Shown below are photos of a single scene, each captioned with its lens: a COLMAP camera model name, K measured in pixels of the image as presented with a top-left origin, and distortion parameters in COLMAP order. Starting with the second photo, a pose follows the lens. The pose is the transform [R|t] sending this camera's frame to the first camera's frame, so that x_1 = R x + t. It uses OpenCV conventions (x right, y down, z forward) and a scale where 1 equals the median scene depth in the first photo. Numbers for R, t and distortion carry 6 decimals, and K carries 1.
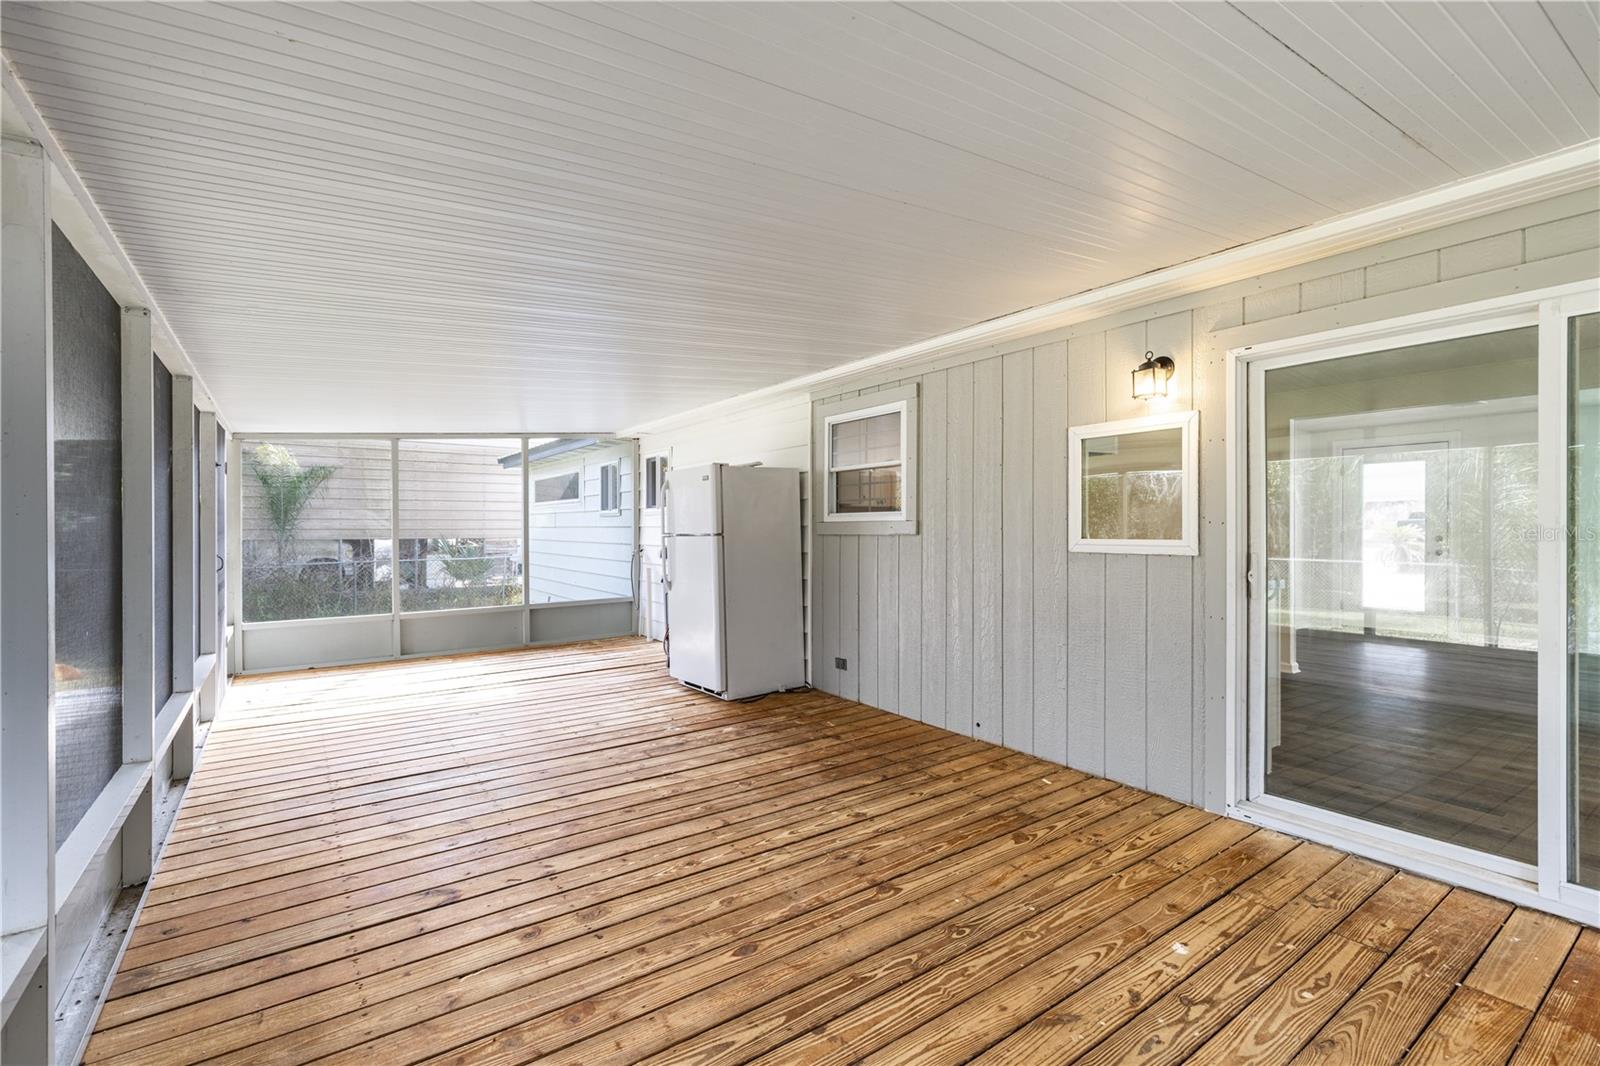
lens RADIAL K [[721.7, 0, 809.2], [0, 721.7, 530.7], [0, 0, 1]] dist [0.009429, -0.000037]
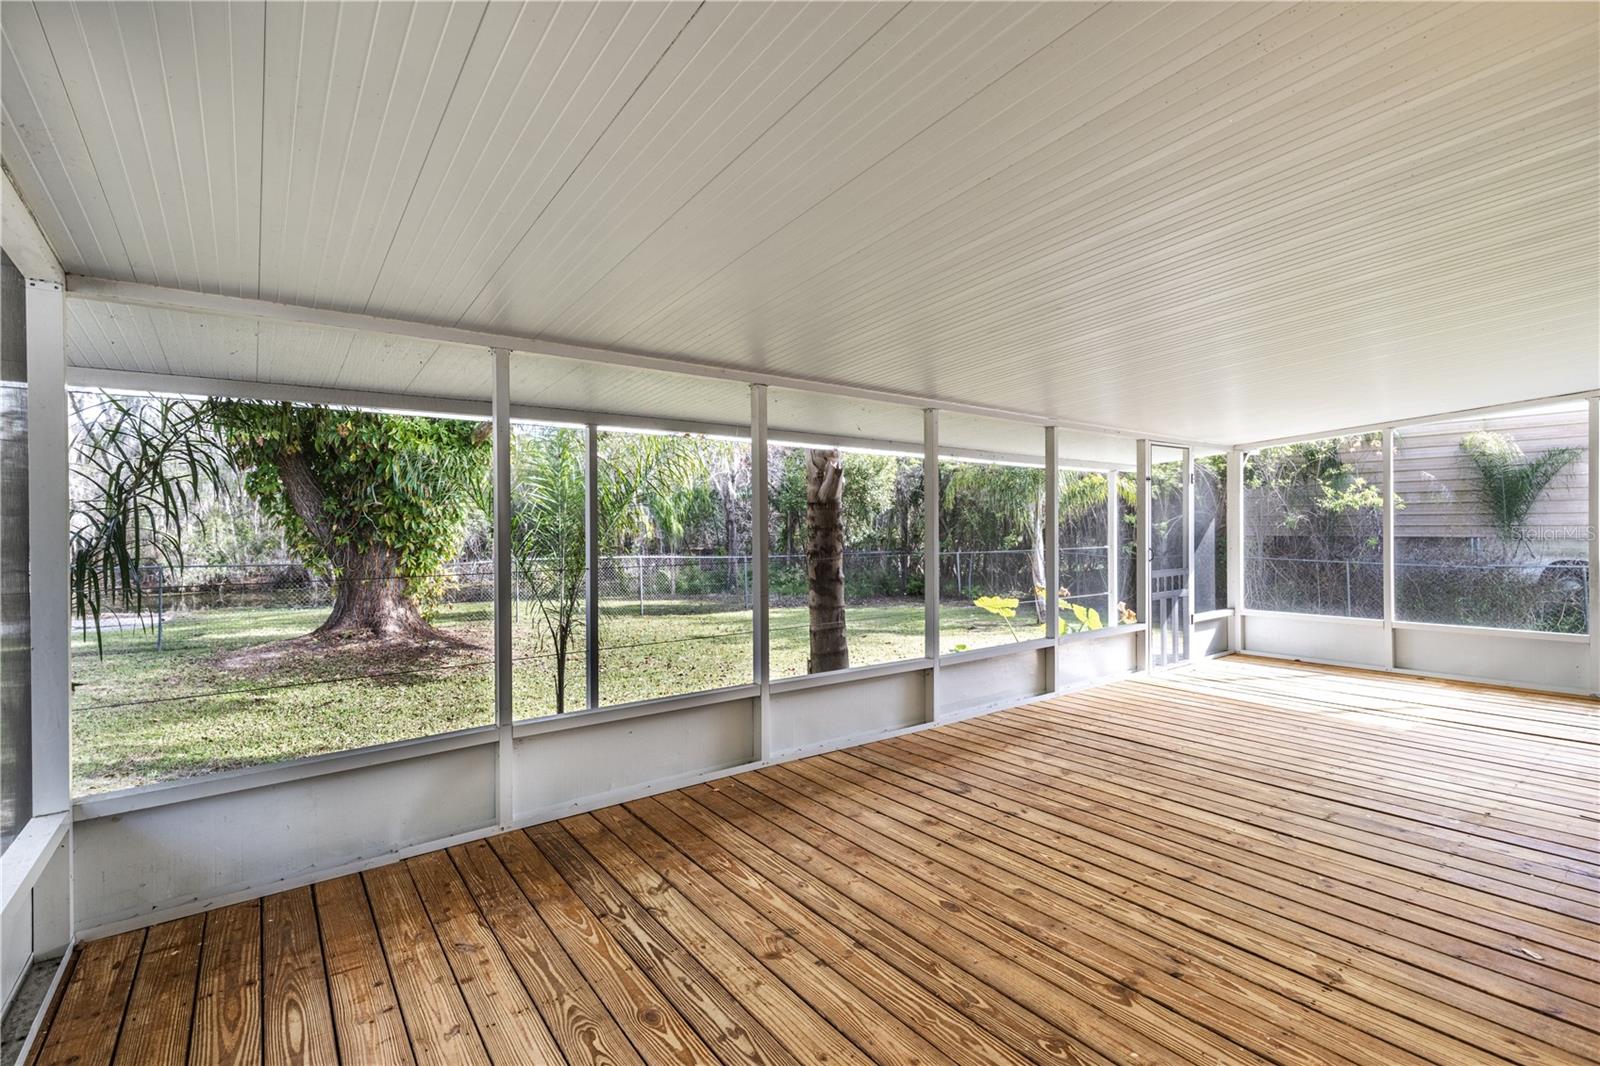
lens RADIAL K [[721.7, 0, 785.3], [0, 721.7, 520.5], [0, 0, 1]] dist [0.009429, -0.000037]
pose [[0.009967, -0.007268, -0.999924, 0.804867], [0.000705, 0.999973, -0.007262, -0.013189], [0.999950, -0.000632, 0.009972, 0.561096]]
